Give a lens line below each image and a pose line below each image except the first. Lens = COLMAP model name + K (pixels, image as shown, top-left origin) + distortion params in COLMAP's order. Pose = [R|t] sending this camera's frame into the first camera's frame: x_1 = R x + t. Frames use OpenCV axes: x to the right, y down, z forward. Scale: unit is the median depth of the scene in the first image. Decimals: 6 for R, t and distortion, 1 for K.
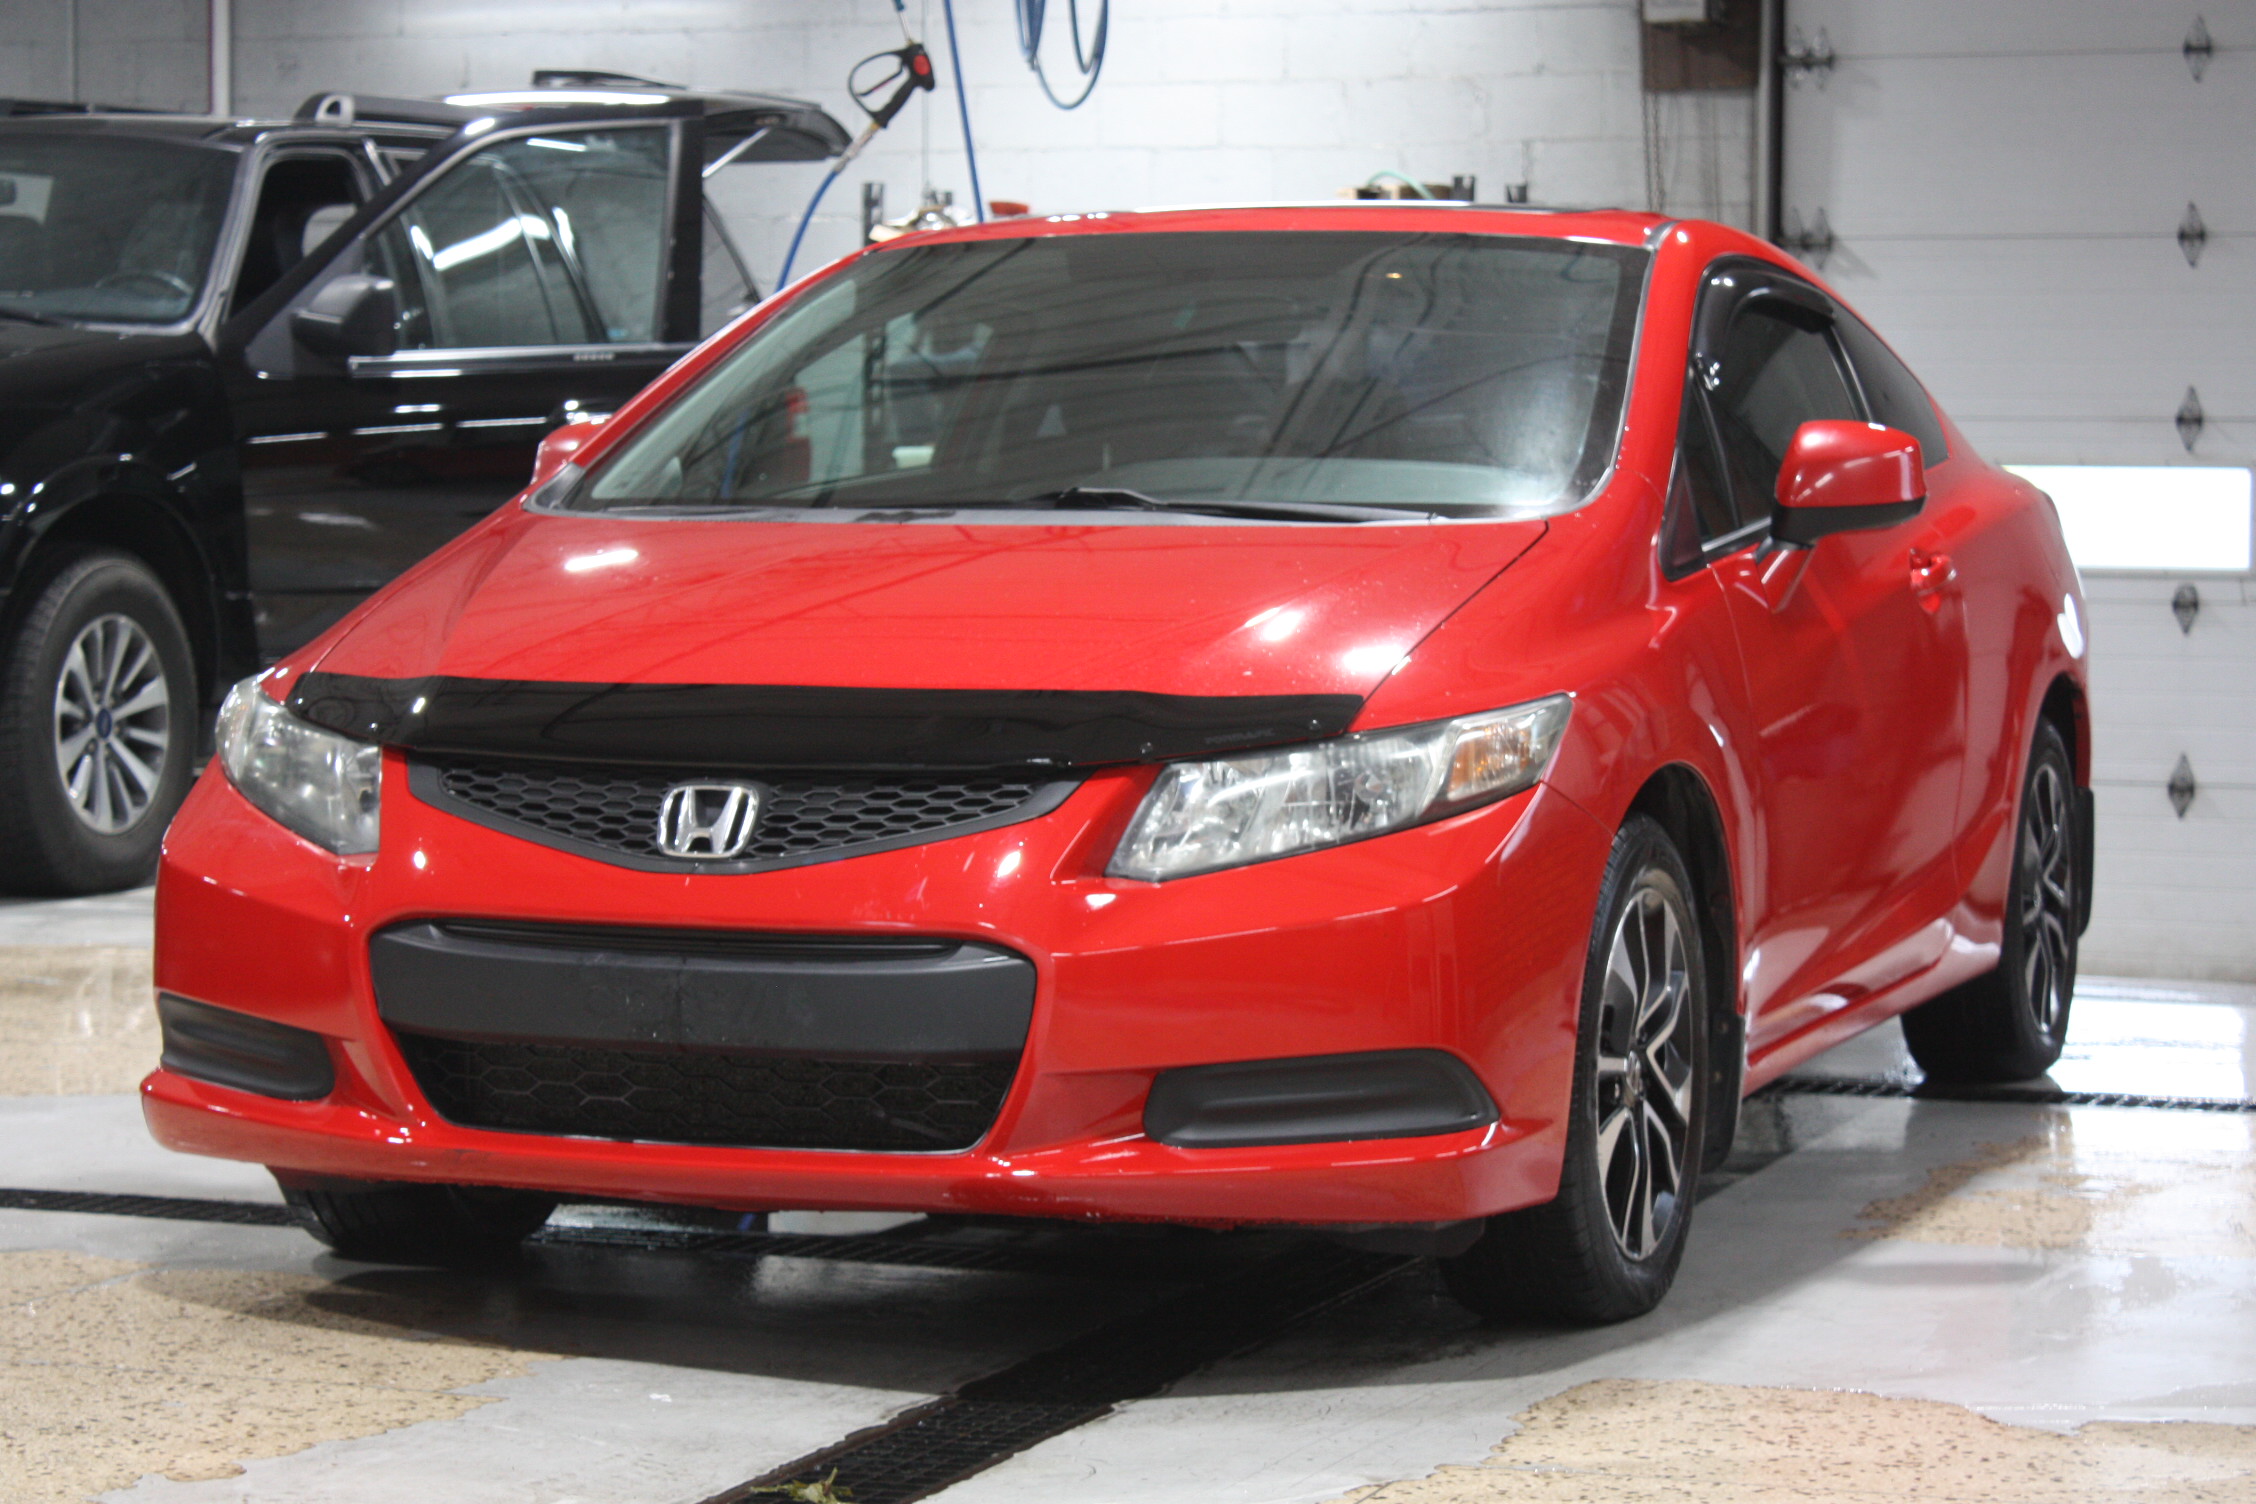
lens RADIAL K [[5823.9, 0, 1128.0], [0, 5823.9, 752.0], [0, 0, 1]] dist [0.126602, 0.101073]
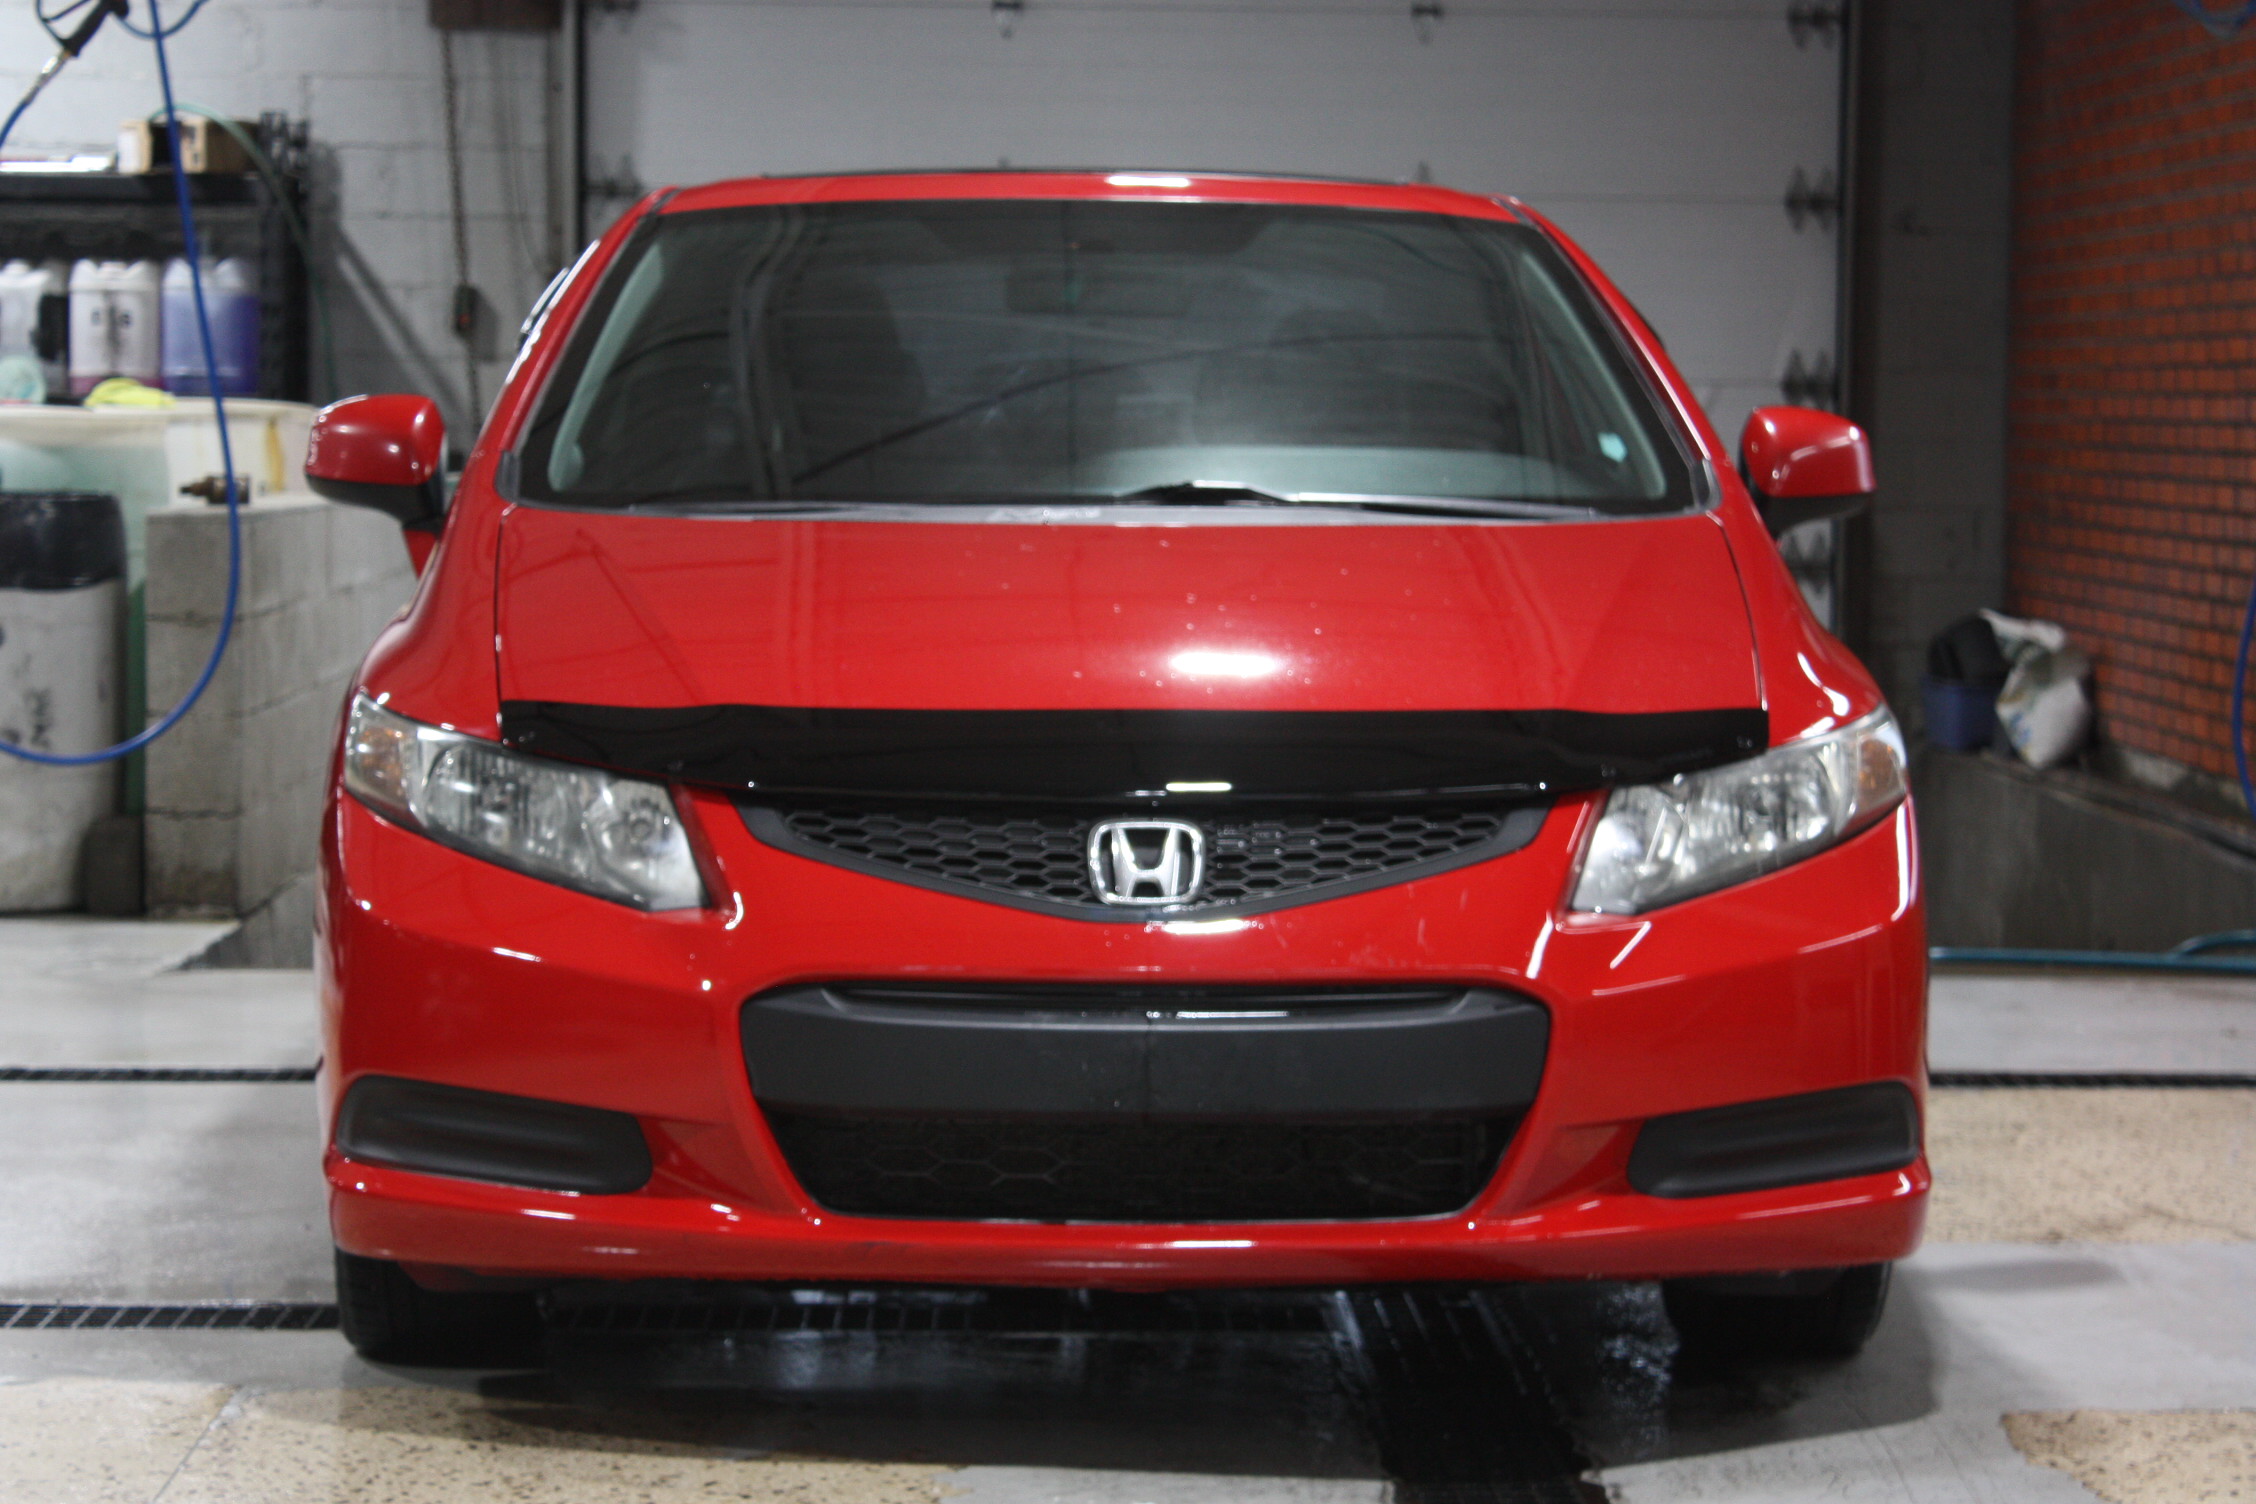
lens RADIAL K [[5823.9, 0, 1128.0], [0, 5823.9, 752.0], [0, 0, 1]] dist [0.126602, 0.101073]
pose [[0.921342, -0.021988, 0.388130, -0.419061], [0.016875, 0.999720, 0.016579, -0.020060], [-0.388386, -0.008725, 0.921456, 0.170516]]
